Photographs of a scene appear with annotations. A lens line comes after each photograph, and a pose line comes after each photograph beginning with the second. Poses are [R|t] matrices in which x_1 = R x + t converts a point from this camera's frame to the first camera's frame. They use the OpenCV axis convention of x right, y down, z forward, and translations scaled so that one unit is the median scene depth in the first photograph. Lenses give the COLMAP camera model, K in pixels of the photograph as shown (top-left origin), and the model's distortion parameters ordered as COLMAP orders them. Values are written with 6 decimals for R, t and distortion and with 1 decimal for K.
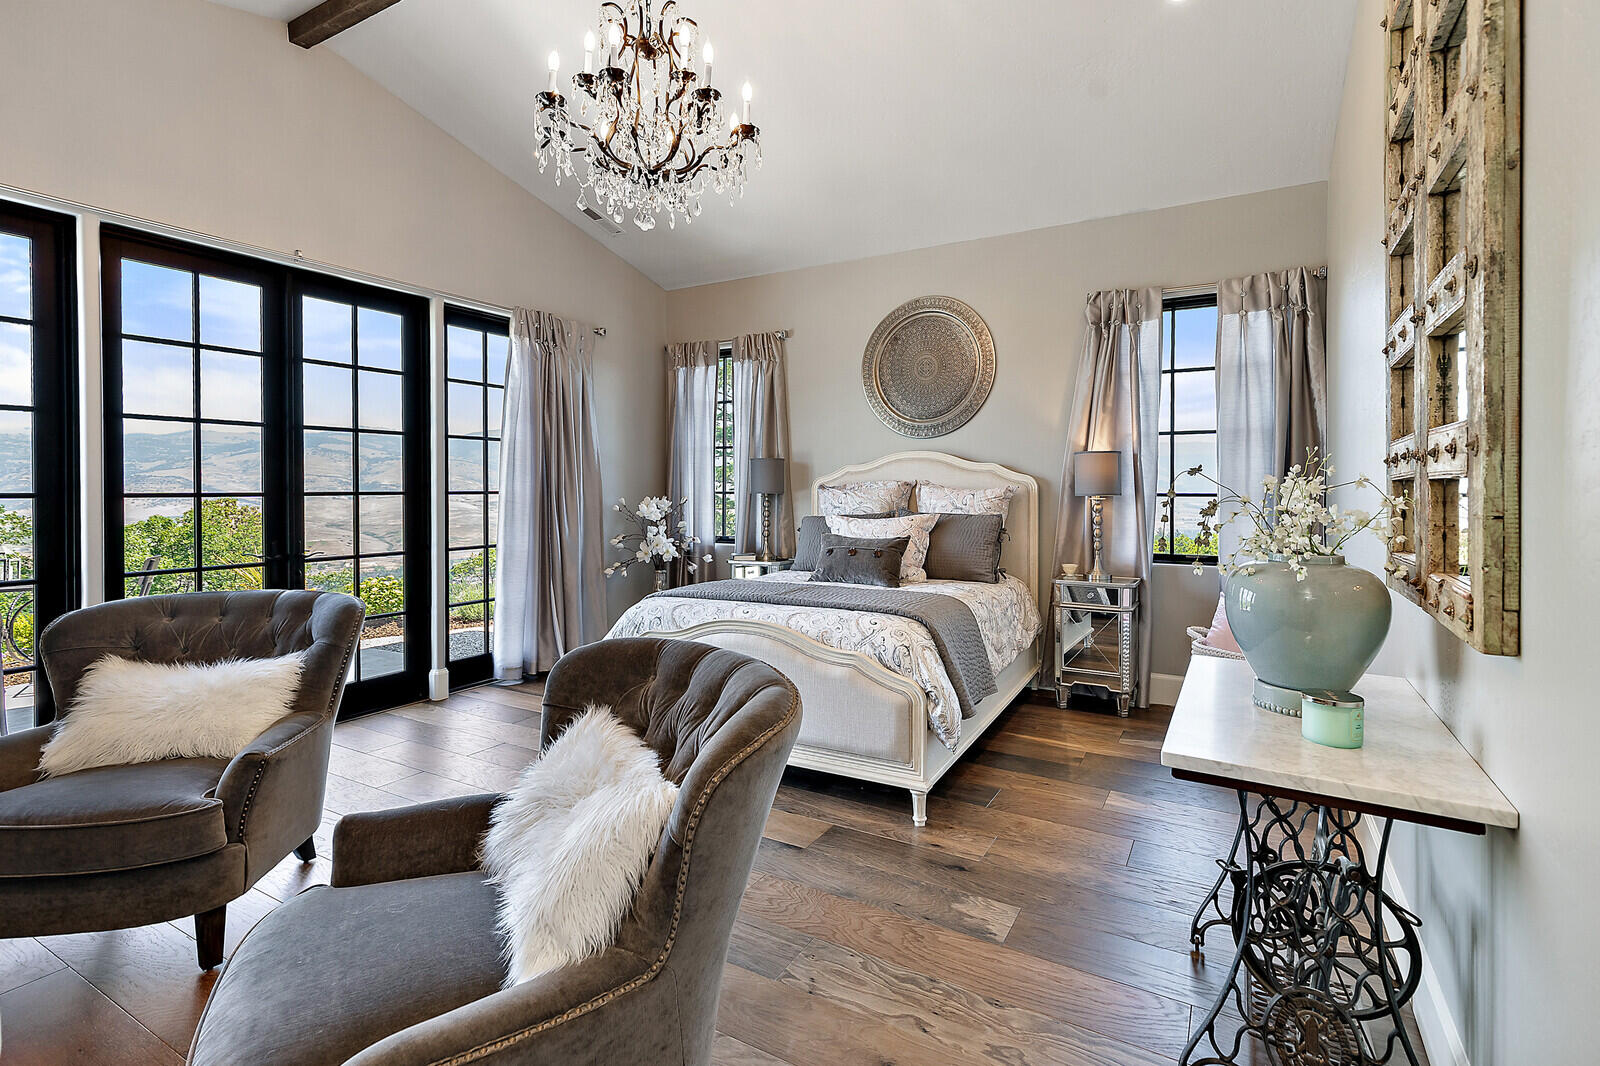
lens RADIAL K [[740.5, 0, 810.7], [0, 740.5, 493.2], [0, 0, 1]] dist [0.011278, -0.000747]
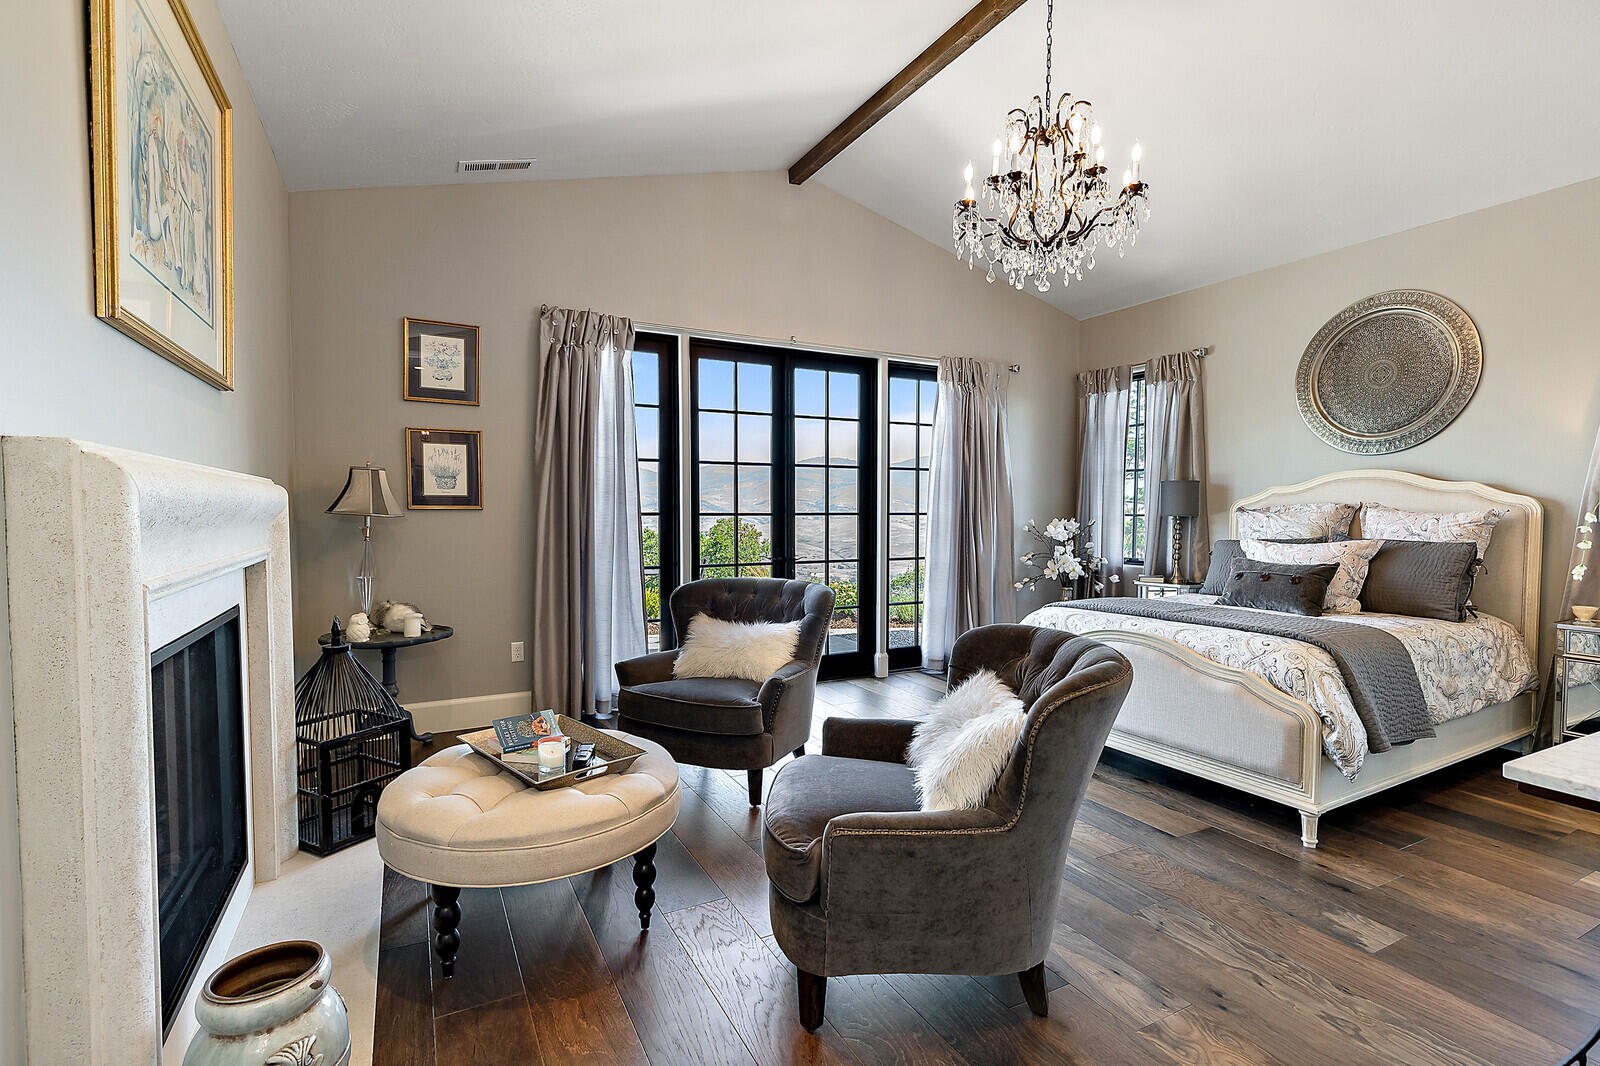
lens RADIAL K [[741.9, 0, 816.0], [0, 741.9, 541.7], [0, 0, 1]] dist [0.002604, -0.000170]
pose [[0.851280, 0.025066, -0.524112, 0.075371], [-0.006616, 0.999292, 0.037046, 0.001206], [0.524670, -0.028069, 0.850843, -0.154613]]
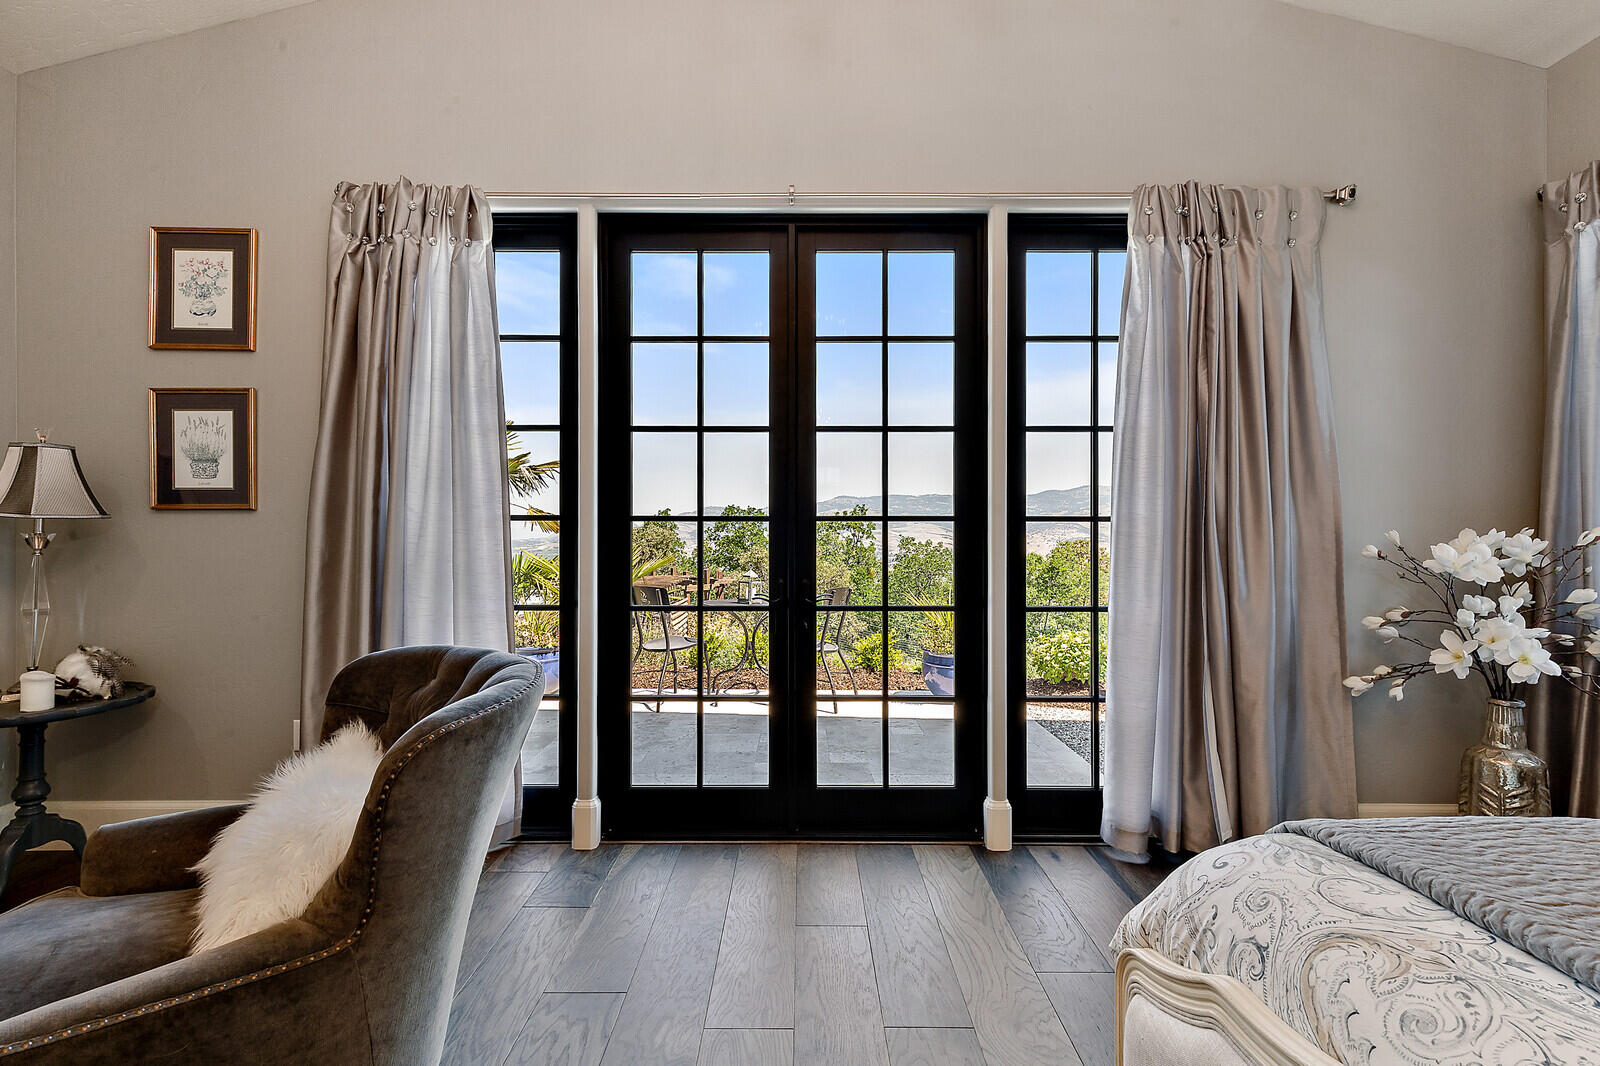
lens RADIAL K [[736.9, 0, 800.0], [0, 736.9, 533.0], [0, 0, 1]] dist [-0.000196, 0.000047]
pose [[0.499105, 0.002247, -0.866538, -0.055164], [-0.008557, 0.999961, -0.002336, 0.017835], [0.866499, 0.008581, 0.499105, 0.658462]]
